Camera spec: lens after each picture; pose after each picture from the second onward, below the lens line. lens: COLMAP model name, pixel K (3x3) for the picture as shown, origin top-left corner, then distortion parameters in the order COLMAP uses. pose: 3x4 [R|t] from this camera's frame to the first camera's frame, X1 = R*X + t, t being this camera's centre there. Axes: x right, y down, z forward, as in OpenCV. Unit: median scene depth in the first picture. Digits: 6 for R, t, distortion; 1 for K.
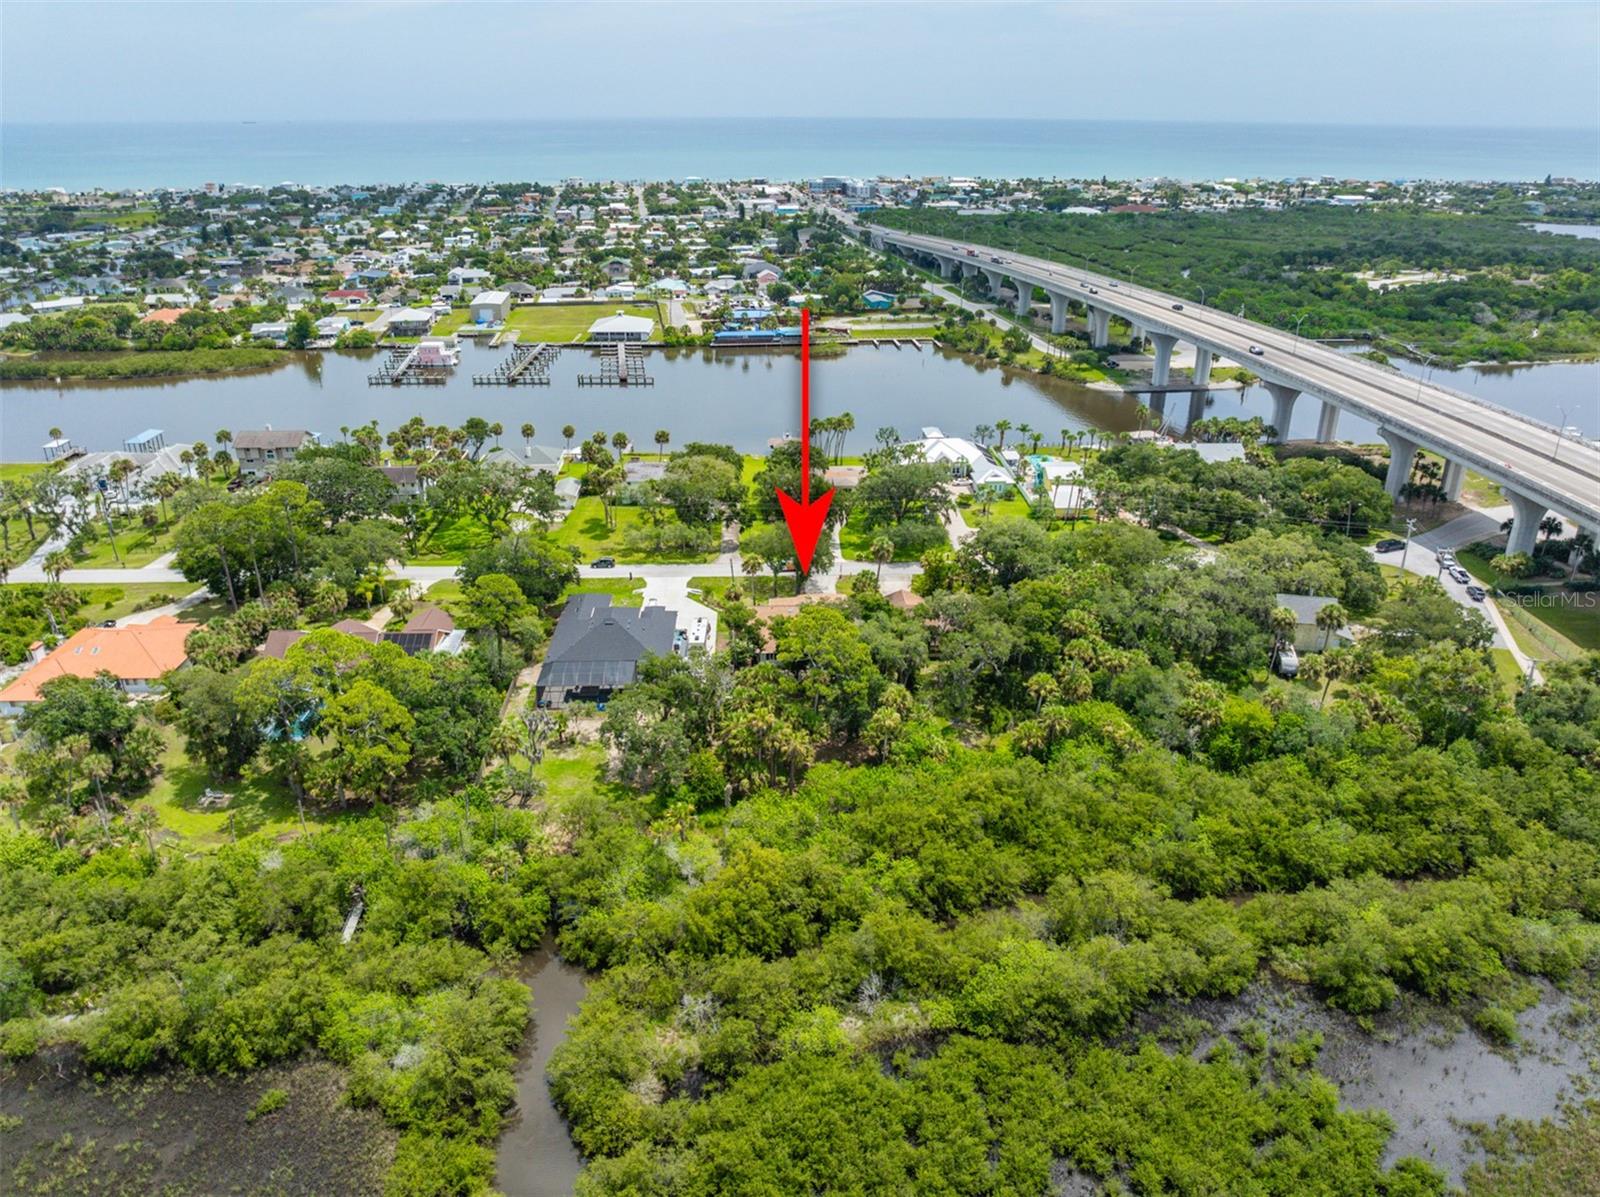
lens RADIAL K [[1118.6, 0, 771.6], [0, 1118.6, 598.4], [0, 0, 1]] dist [-0.028394, -0.001830]
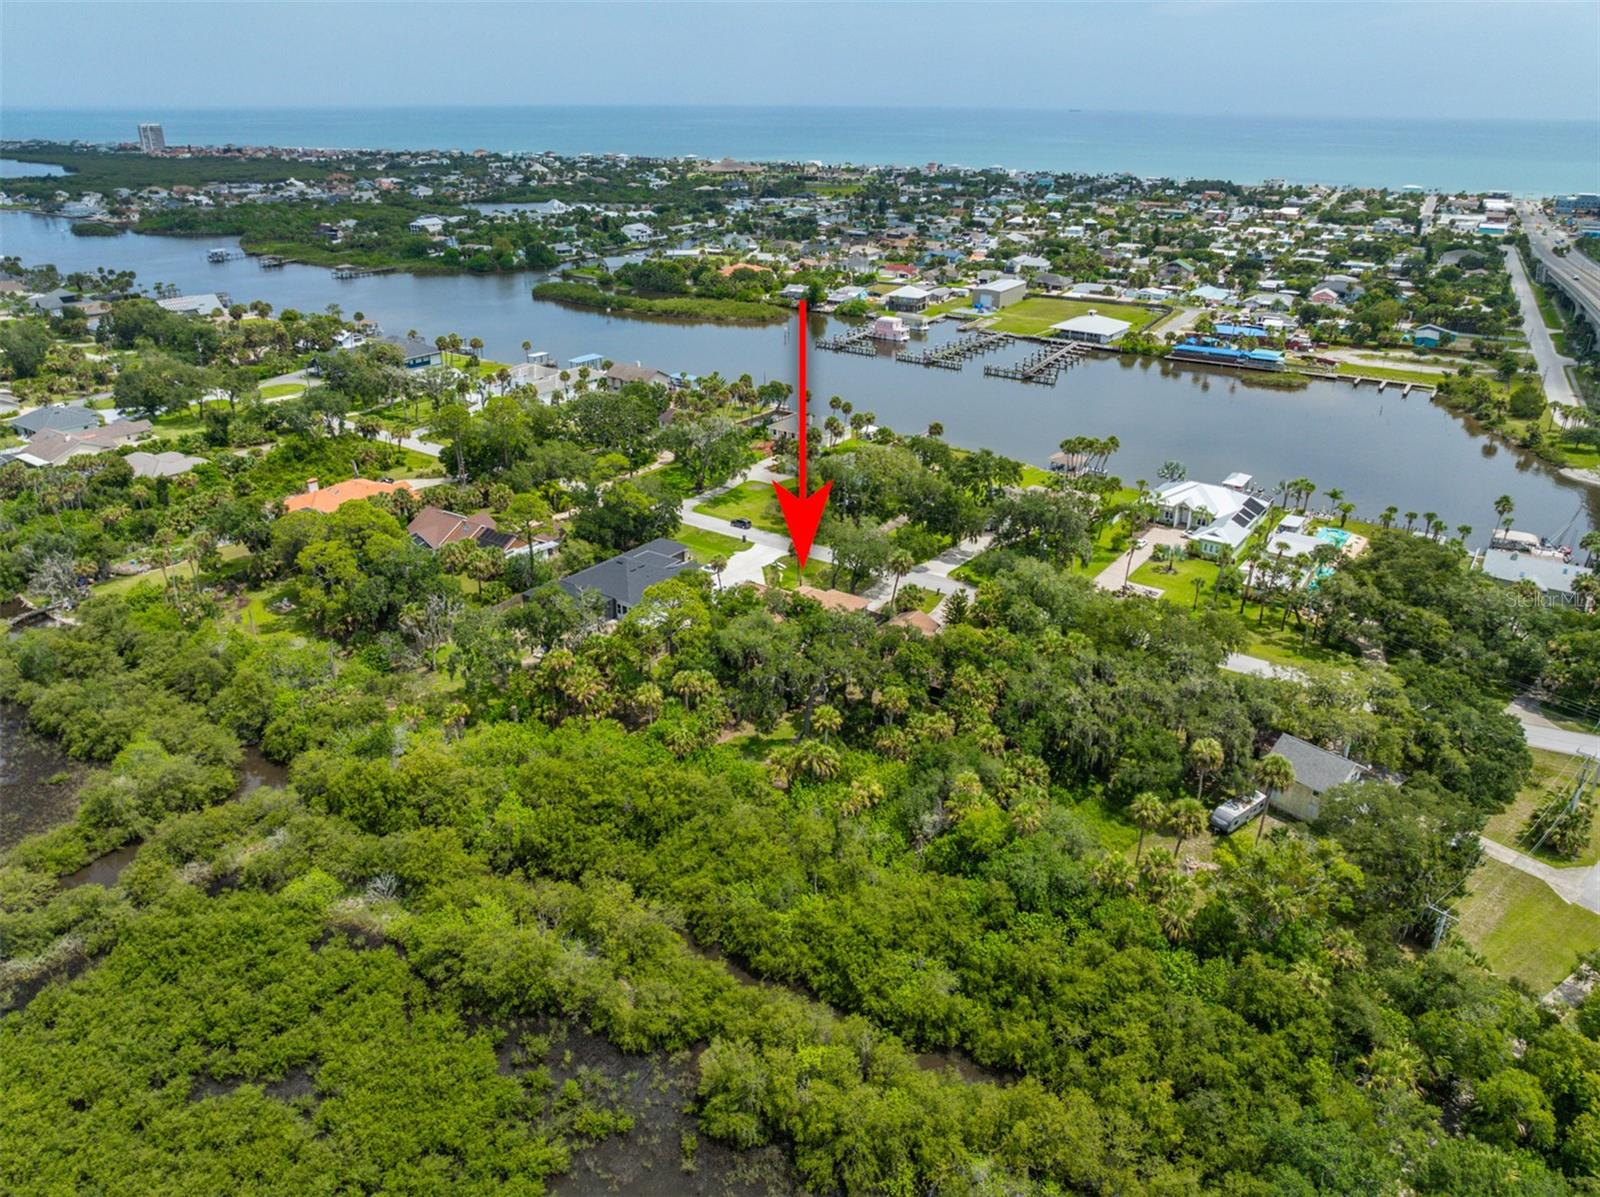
lens RADIAL K [[1118.6, 0, 771.6], [0, 1118.6, 598.4], [0, 0, 1]] dist [-0.028394, -0.001830]
pose [[0.797132, 0.251371, -0.548993, 0.237471], [-0.248226, 0.965263, 0.081550, -0.028238], [0.550422, 0.071268, 0.831839, 0.068896]]
